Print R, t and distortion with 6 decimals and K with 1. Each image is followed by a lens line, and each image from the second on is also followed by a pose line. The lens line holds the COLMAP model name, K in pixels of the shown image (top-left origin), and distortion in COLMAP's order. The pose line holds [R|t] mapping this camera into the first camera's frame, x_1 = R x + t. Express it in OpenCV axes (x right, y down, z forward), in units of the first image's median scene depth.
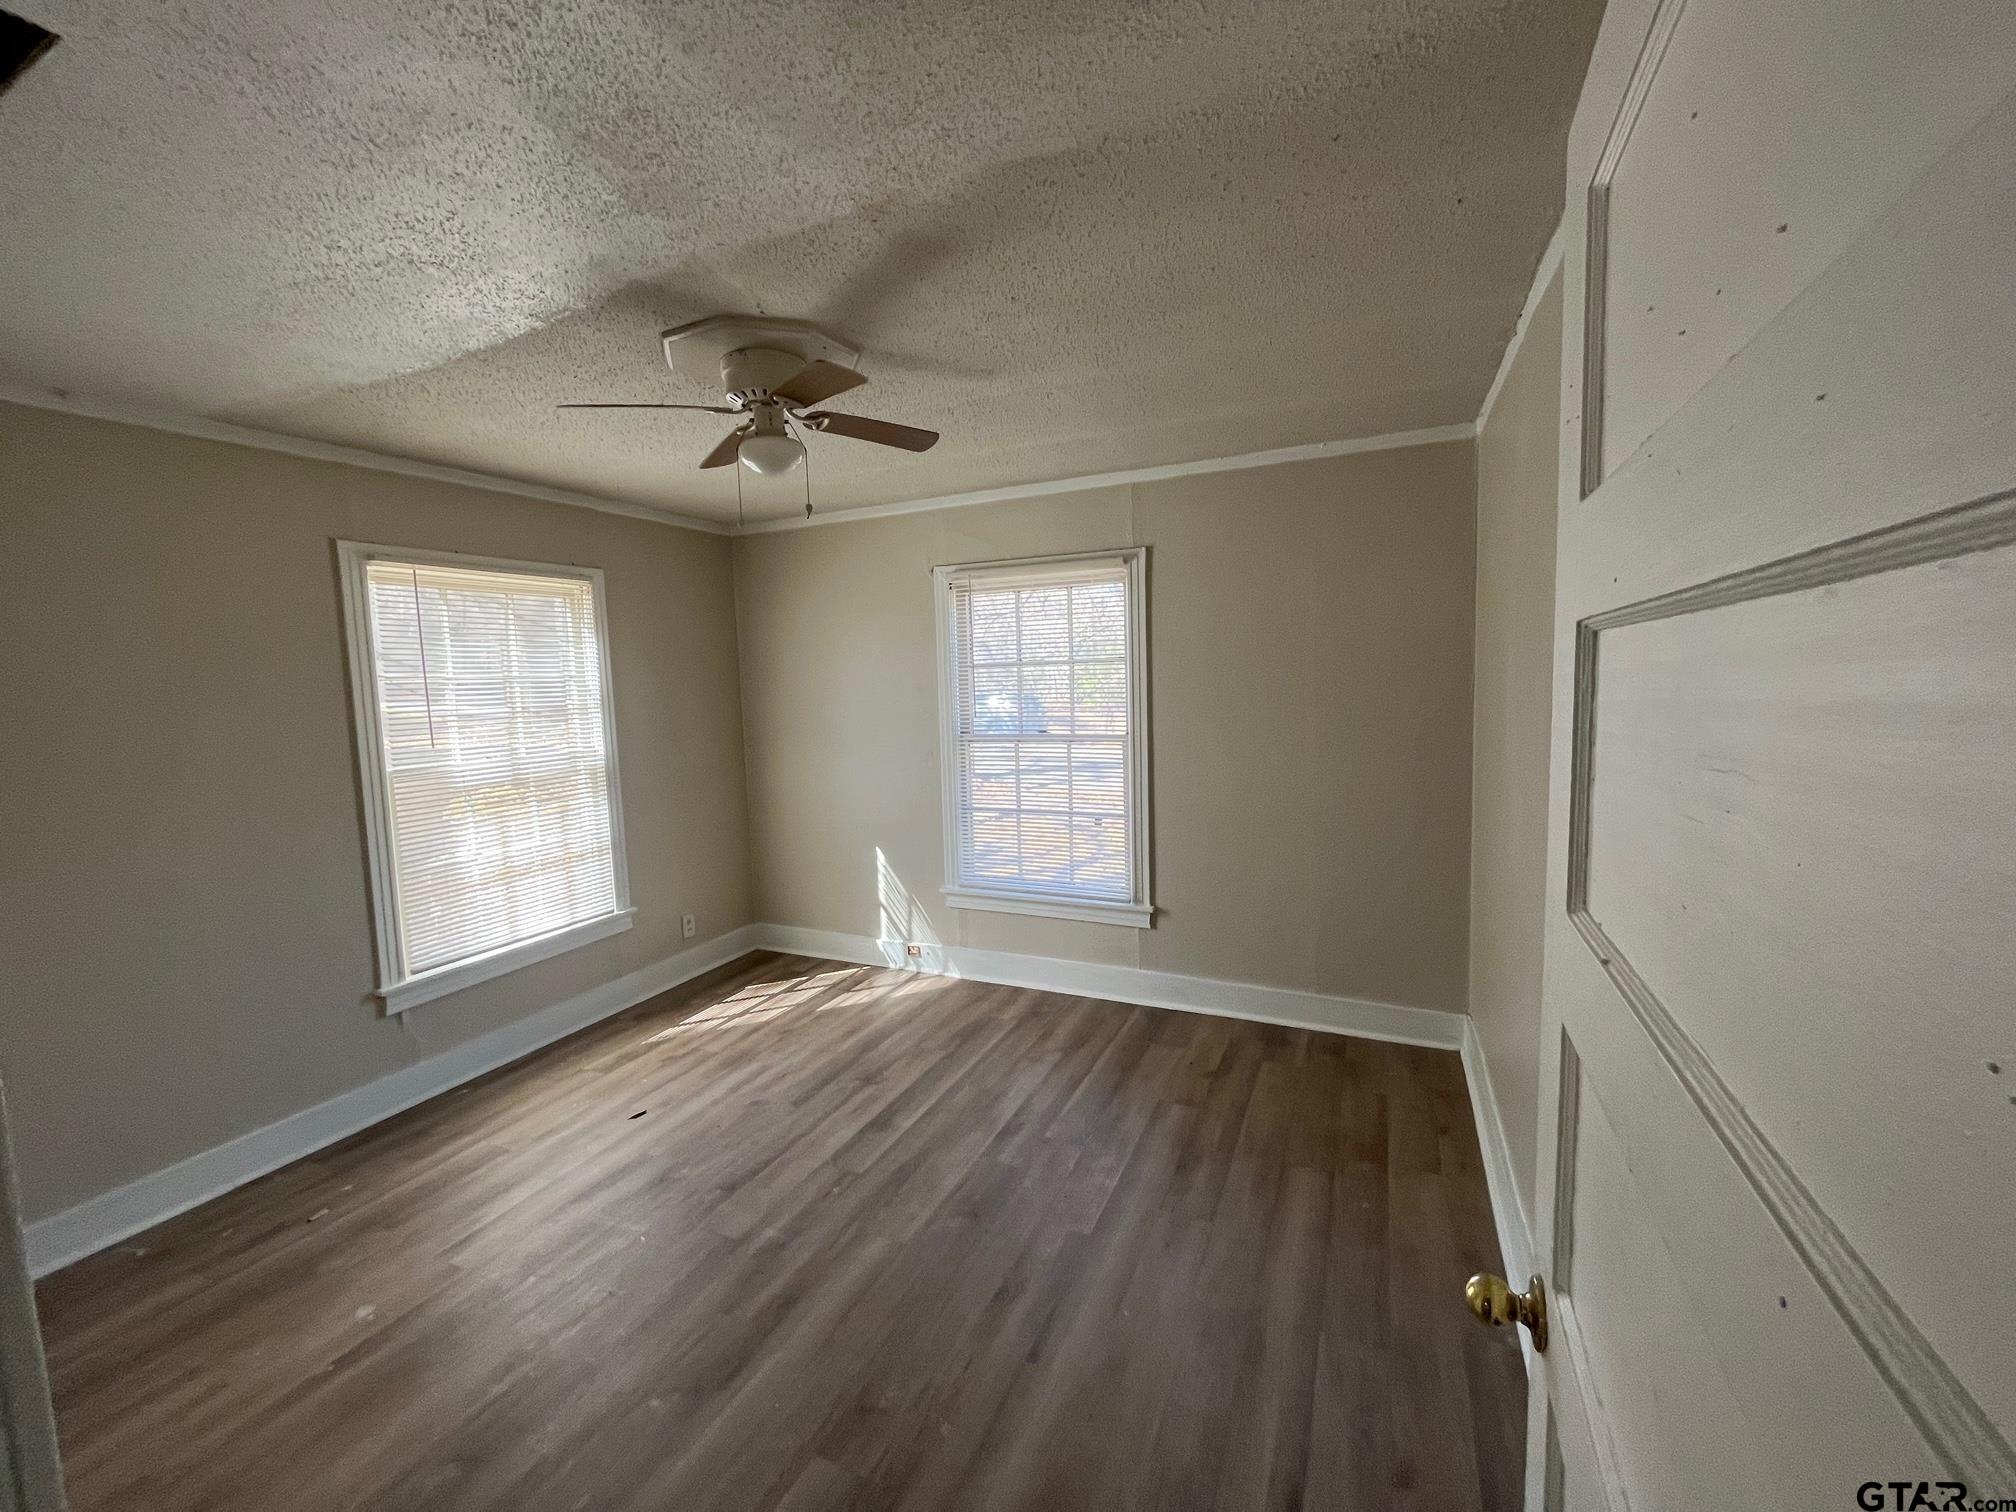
lens RADIAL K [[806.7, 0, 1010.4], [0, 806.7, 750.4], [0, 0, 1]] dist [0.000240, -0.001157]
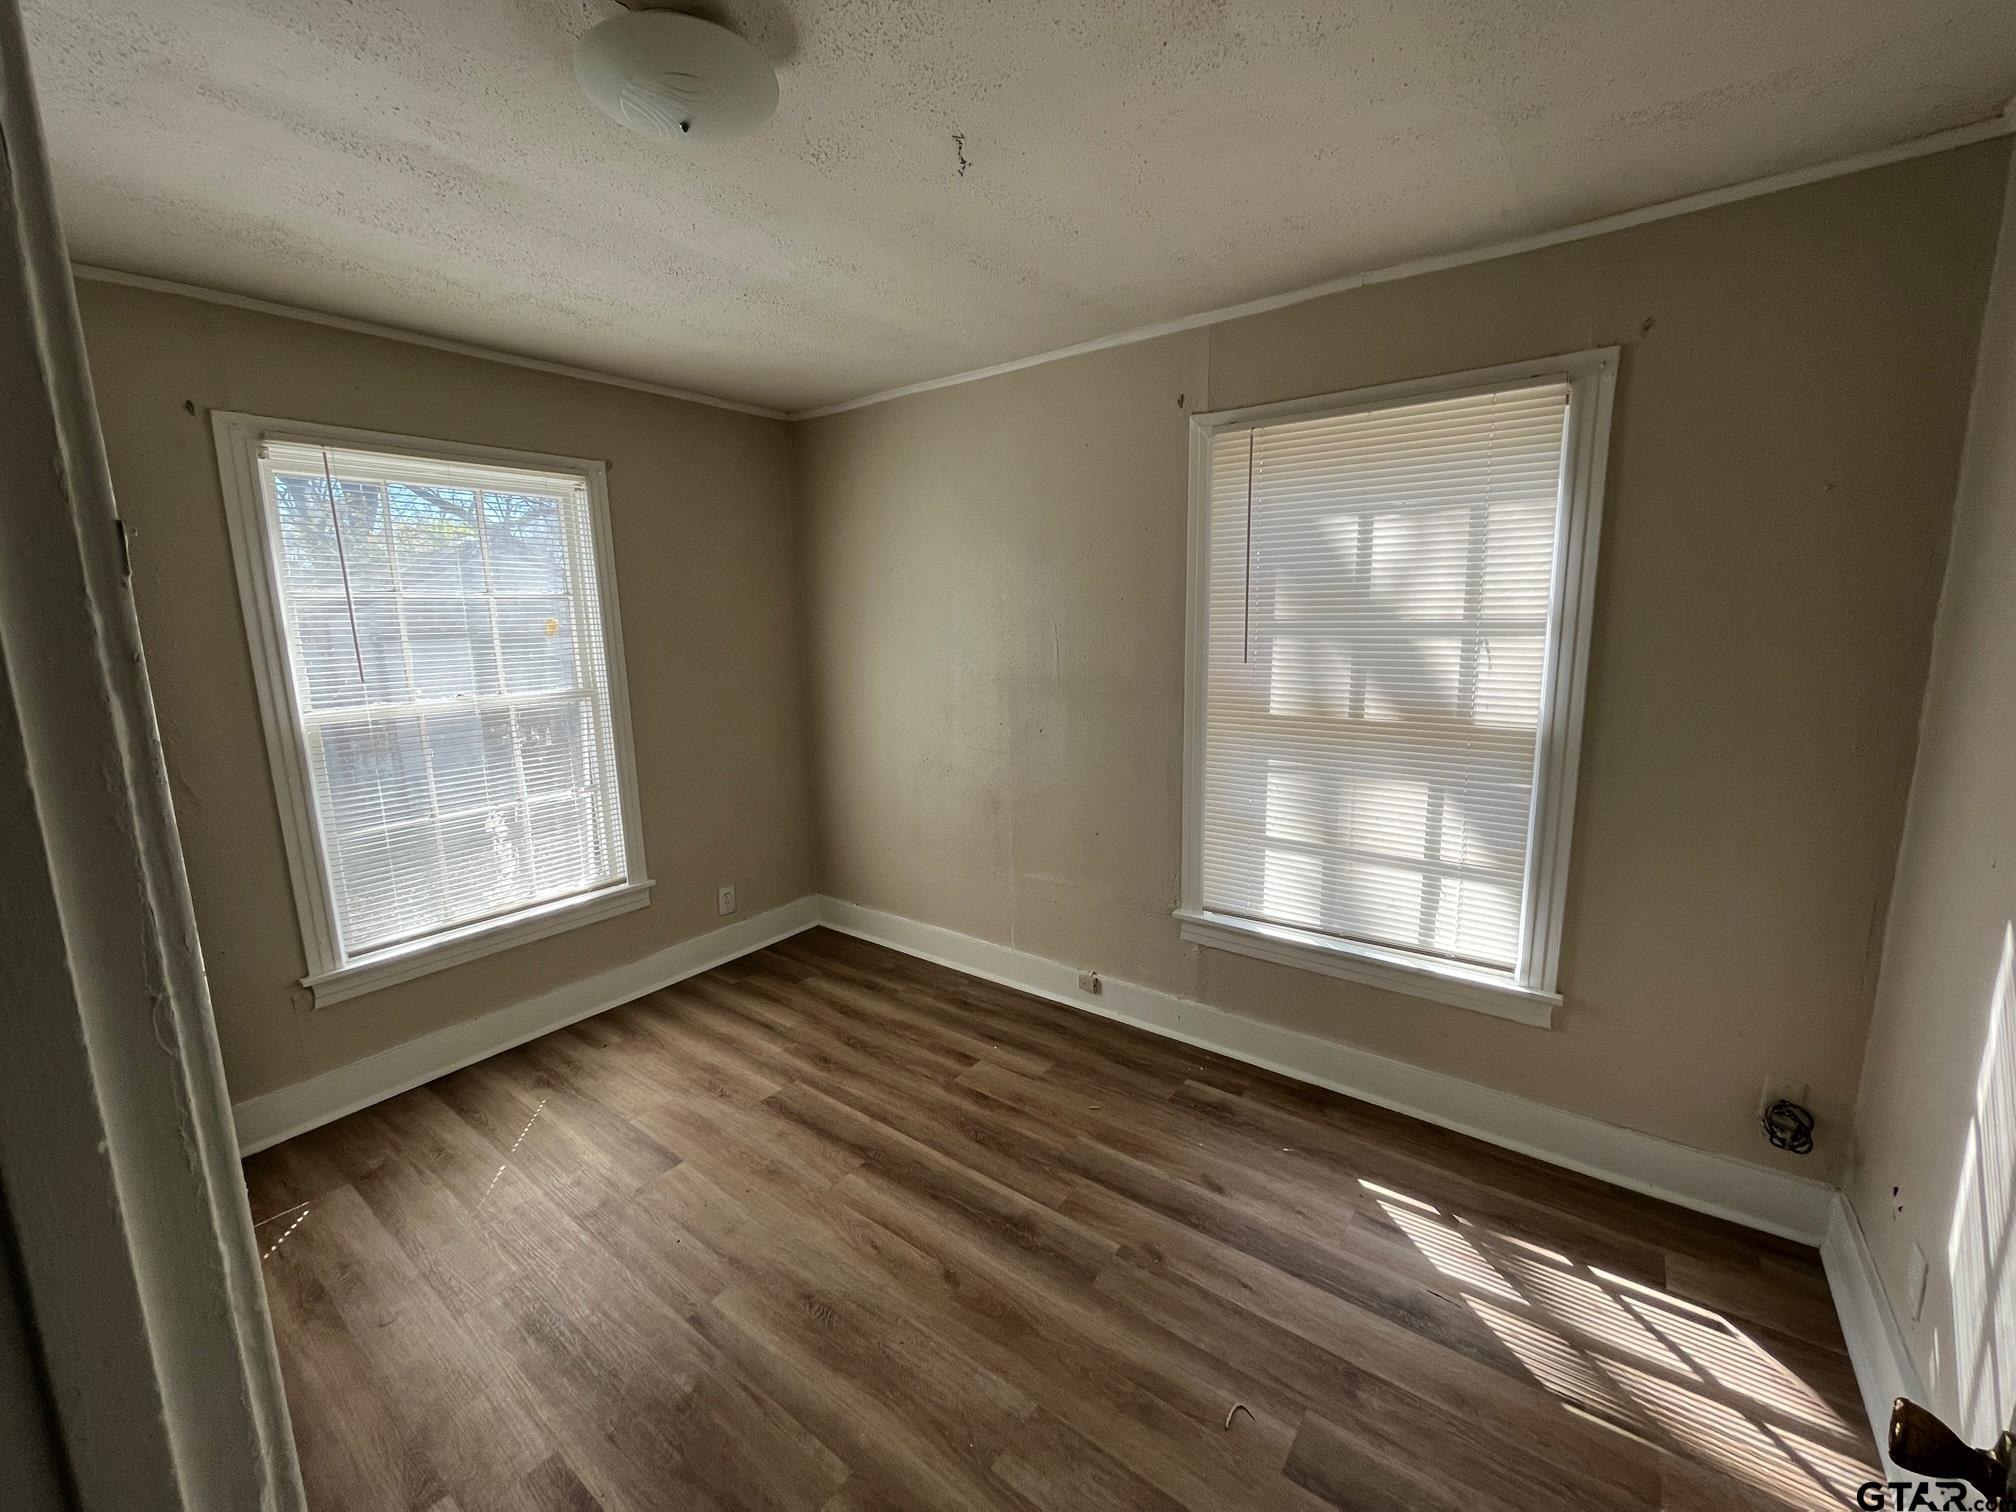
lens RADIAL K [[806.7, 0, 1039.6], [0, 806.7, 761.6], [0, 0, 1]] dist [0.000240, -0.001157]
pose [[0.983392, 0.036514, -0.177781, 0.126355], [-0.021024, 0.995877, 0.088247, -0.013149], [0.180270, -0.083044, 0.980105, 0.459141]]
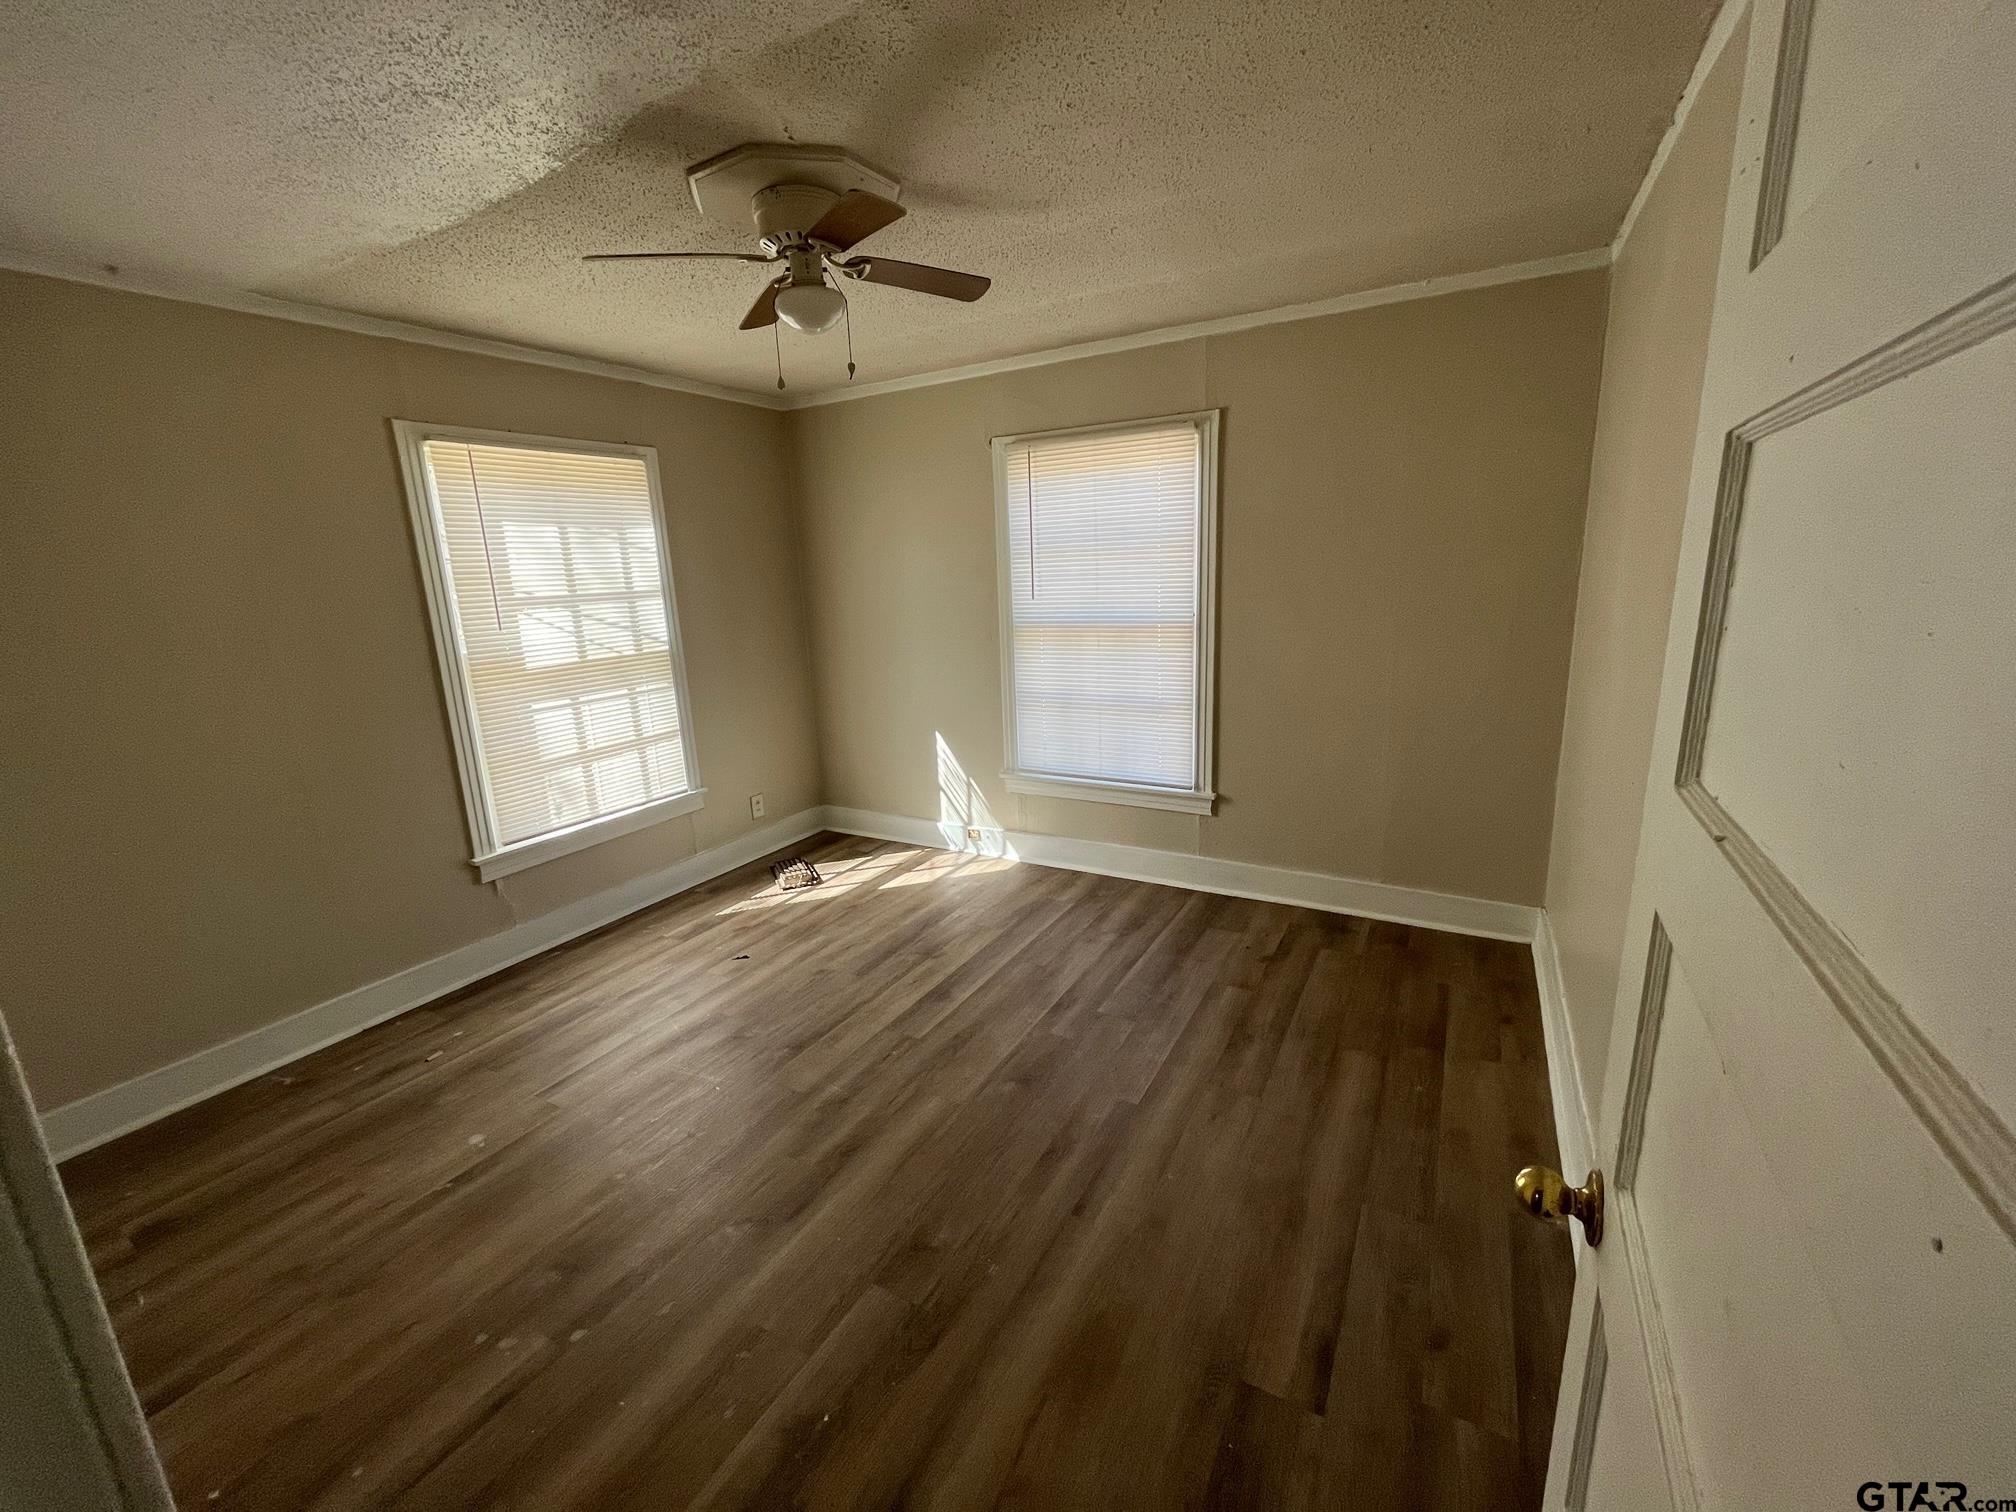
lens RADIAL K [[806.7, 0, 1011.9], [0, 806.7, 750.8], [0, 0, 1]] dist [0.000240, -0.001157]
pose [[0.996567, 0.009243, -0.082269, 0.017816], [0.001977, 0.990808, 0.135262, 0.014347], [0.082763, -0.134961, 0.987388, 0.030757]]
